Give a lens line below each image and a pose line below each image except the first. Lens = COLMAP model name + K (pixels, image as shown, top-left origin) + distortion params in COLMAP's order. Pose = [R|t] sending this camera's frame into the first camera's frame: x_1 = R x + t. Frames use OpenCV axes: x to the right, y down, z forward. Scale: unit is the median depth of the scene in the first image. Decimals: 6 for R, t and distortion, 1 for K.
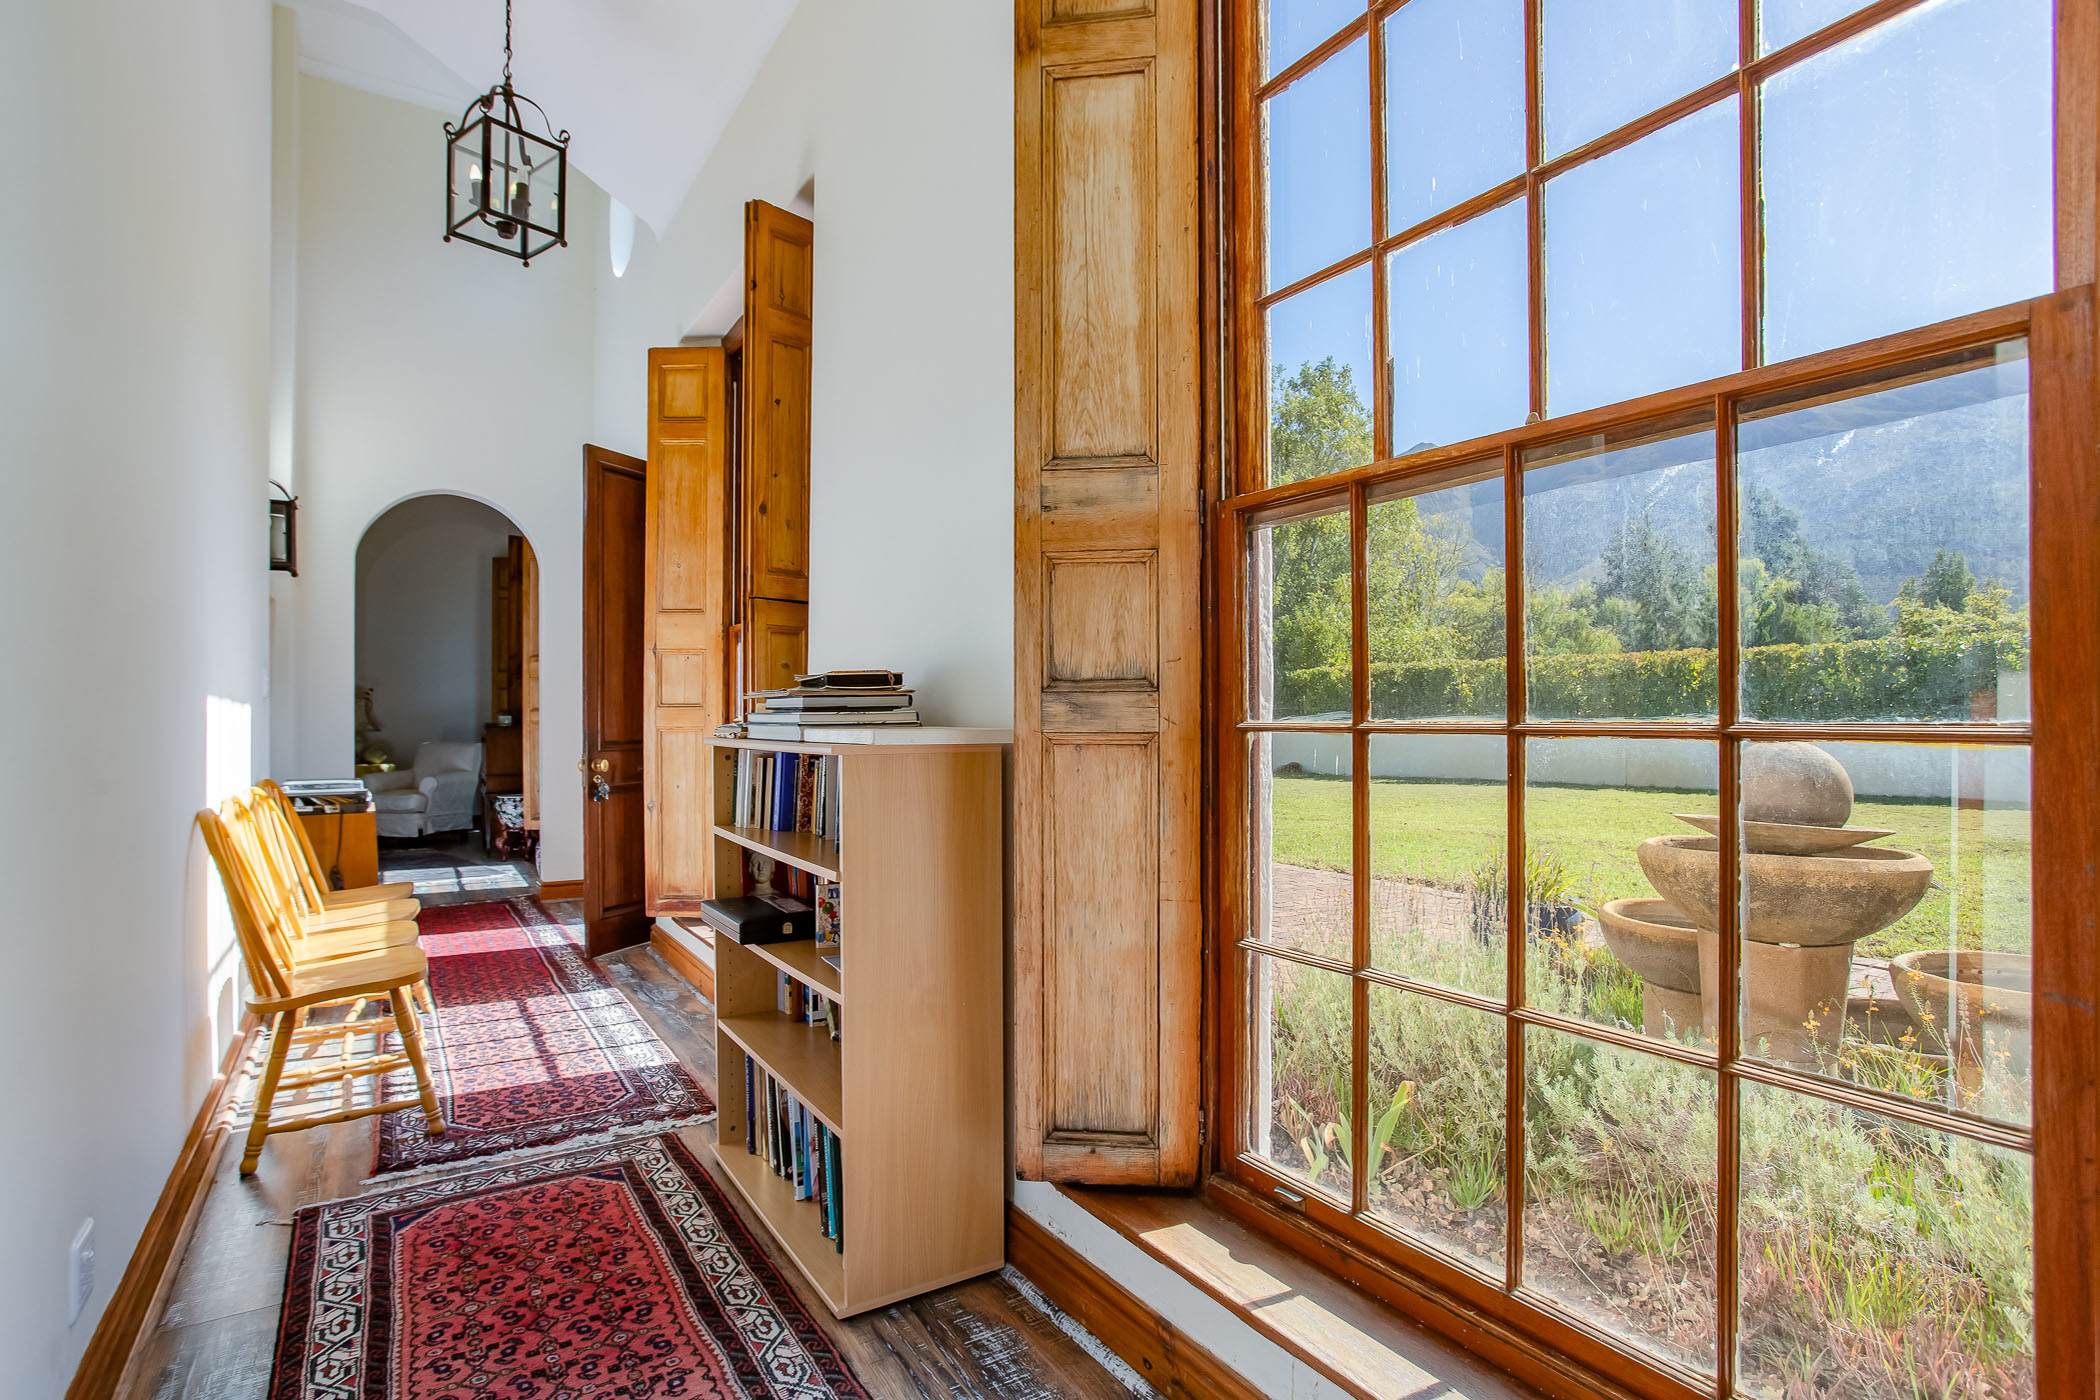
lens RADIAL K [[1071.7, 0, 1046.9], [0, 1071.7, 708.2], [0, 0, 1]] dist [-0.018490, 0.000094]
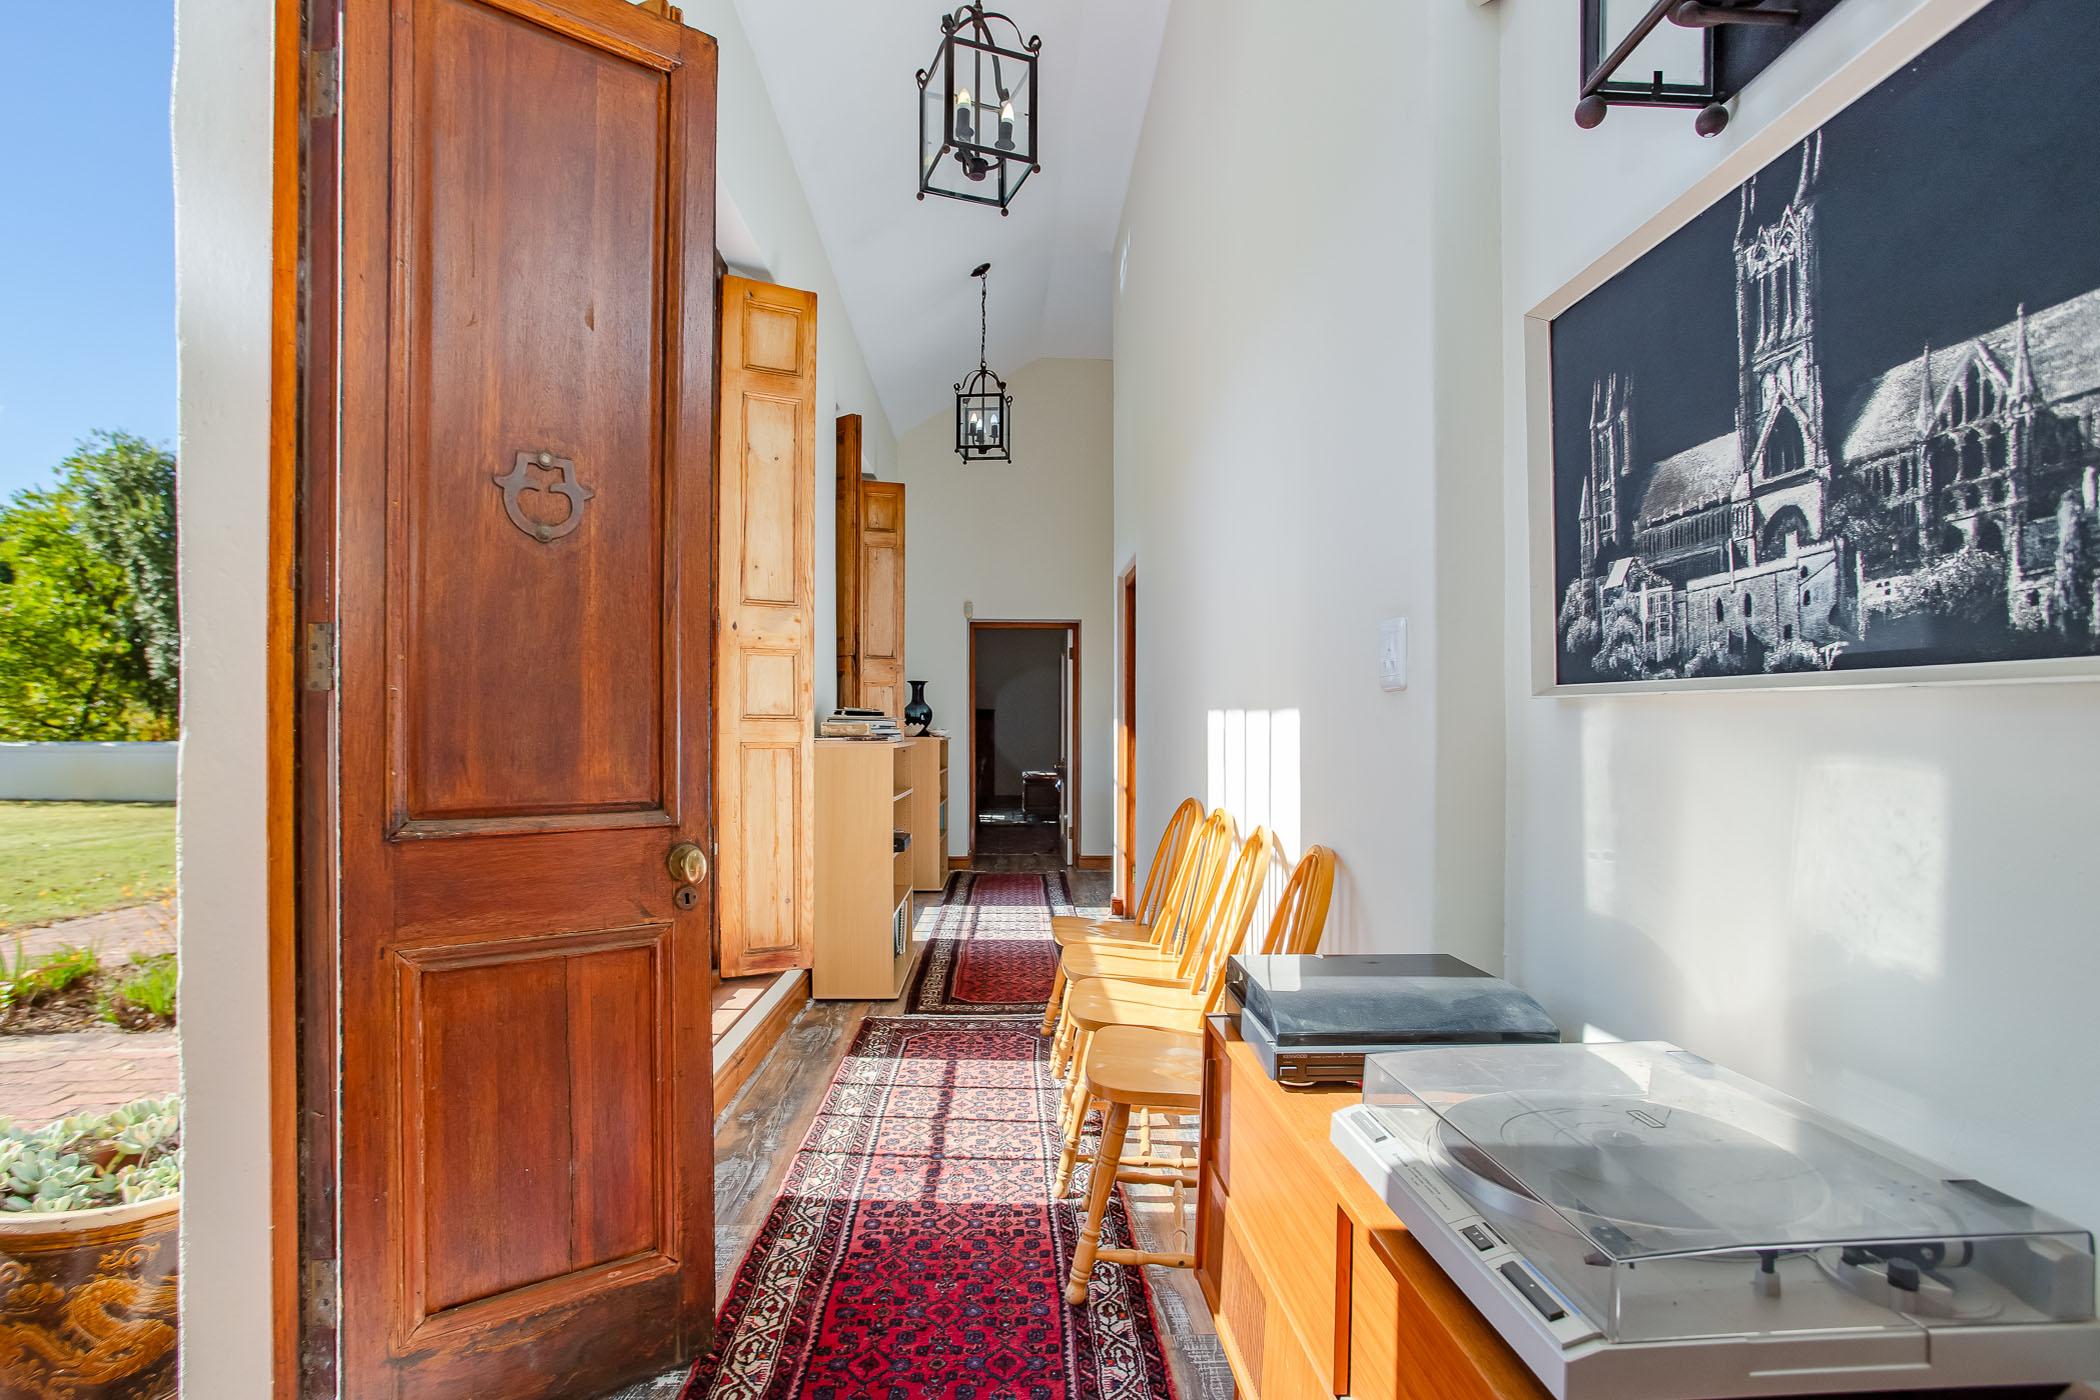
lens RADIAL K [[1071.7, 0, 1054.5], [0, 1071.7, 712.8], [0, 0, 1]] dist [-0.018490, 0.000094]
pose [[-0.872417, -0.000136, 0.488762, -1.081374], [-0.004629, 0.999957, -0.007985, -0.001404], [-0.488741, -0.009228, -0.872380, 1.893731]]
